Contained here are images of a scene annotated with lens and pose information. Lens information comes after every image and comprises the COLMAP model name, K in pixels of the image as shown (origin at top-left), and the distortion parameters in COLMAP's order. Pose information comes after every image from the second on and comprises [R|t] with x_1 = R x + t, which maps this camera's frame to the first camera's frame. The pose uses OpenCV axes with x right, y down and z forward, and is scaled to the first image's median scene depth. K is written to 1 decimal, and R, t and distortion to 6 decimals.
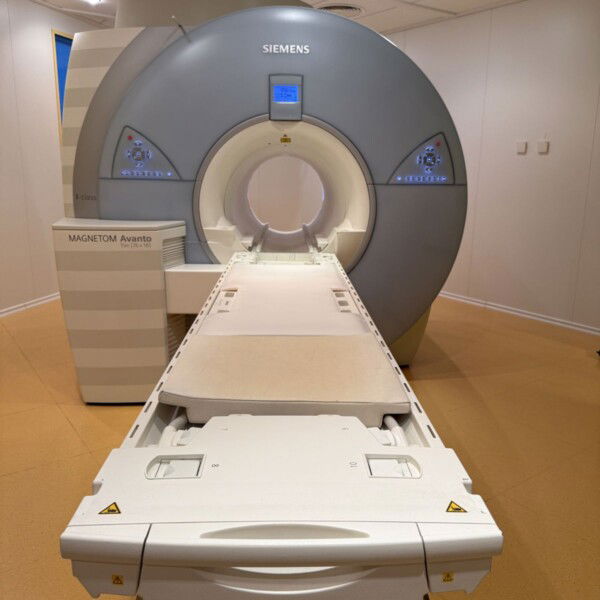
lens RADIAL K [[576.0, 0, 301.4], [0, 576.0, 320.8], [0, 0, 1]] dist [0.085460, -0.170722]
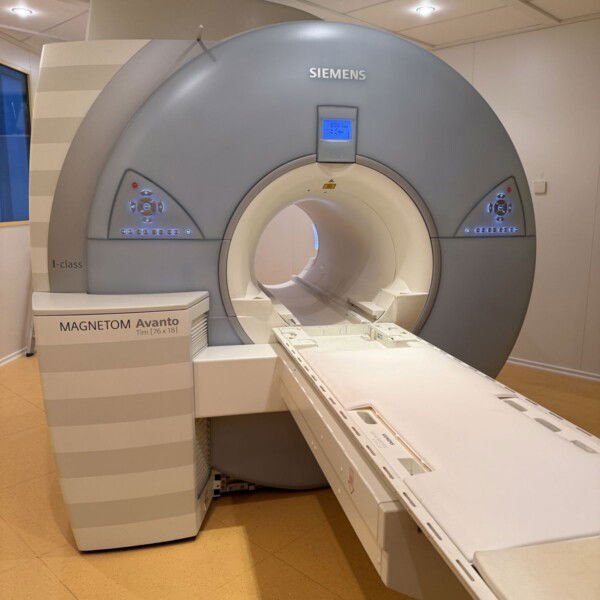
lens RADIAL K [[576.0, 0, 301.4], [0, 576.0, 320.8], [0, 0, 1]] dist [0.085460, -0.170722]
pose [[0.979344, -0.051331, 0.195578, -0.235710], [0.061131, 0.997142, -0.044404, -0.094272], [-0.192739, 0.055443, 0.979682, 0.238469]]
